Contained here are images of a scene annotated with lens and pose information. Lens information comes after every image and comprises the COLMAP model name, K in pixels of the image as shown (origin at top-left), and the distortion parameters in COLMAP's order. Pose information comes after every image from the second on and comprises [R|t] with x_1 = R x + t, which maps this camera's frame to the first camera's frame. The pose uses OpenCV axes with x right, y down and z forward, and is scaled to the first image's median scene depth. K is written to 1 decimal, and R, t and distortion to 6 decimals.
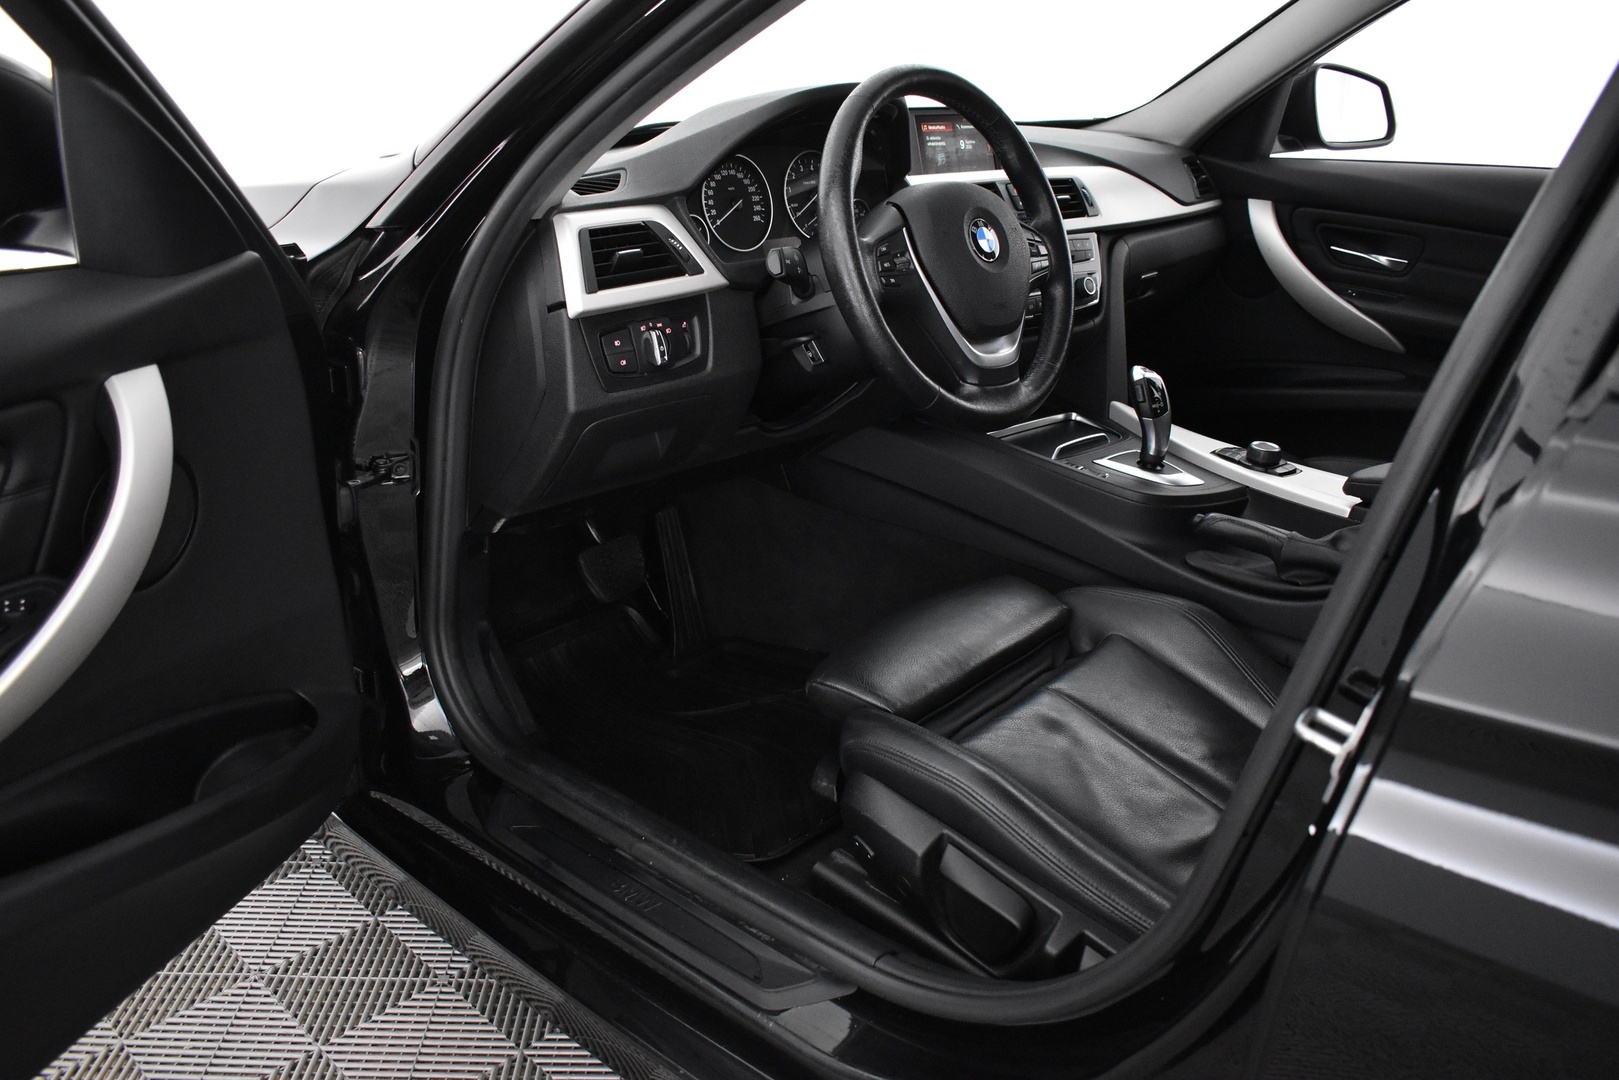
lens RADIAL K [[1305.9, 0, 806.8], [0, 1305.9, 514.5], [0, 0, 1]] dist [-0.122155, 0.054400]
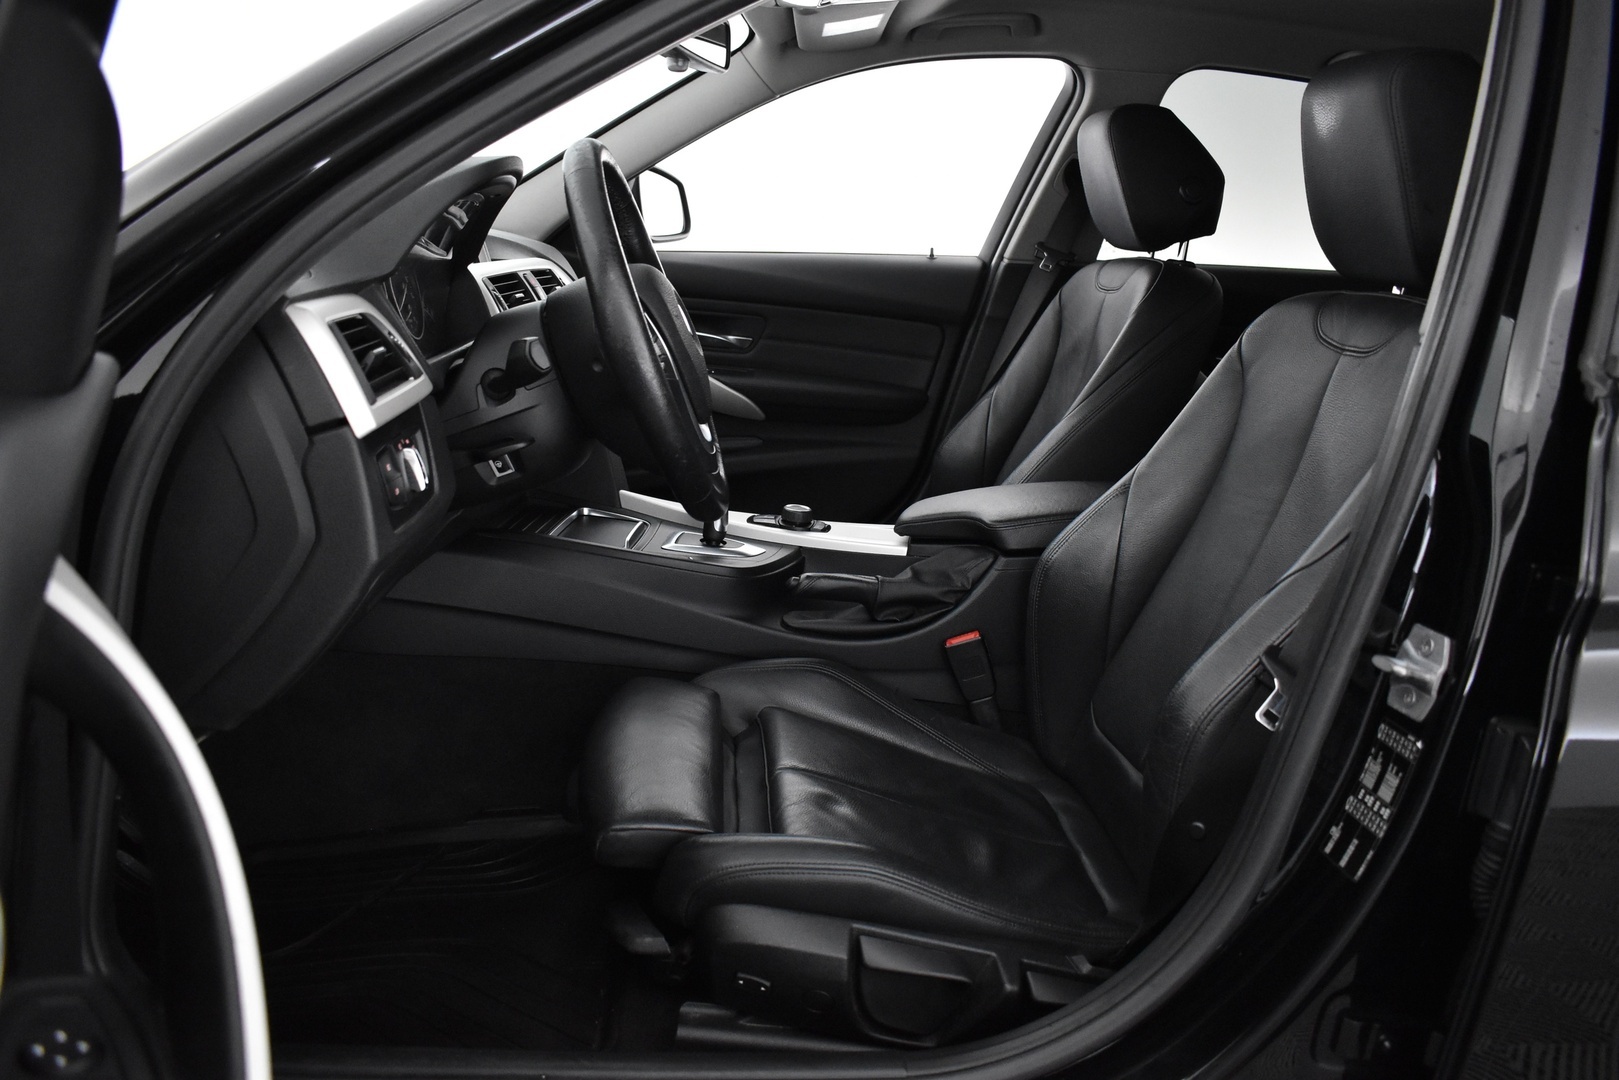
lens RADIAL K [[1305.9, 0, 806.8], [0, 1305.9, 514.5], [0, 0, 1]] dist [-0.122155, 0.054400]
pose [[0.678212, -0.130861, 0.723121, -0.430205], [0.192278, 0.981337, -0.002747, -0.044215], [-0.709265, 0.140903, 0.690716, 0.243920]]
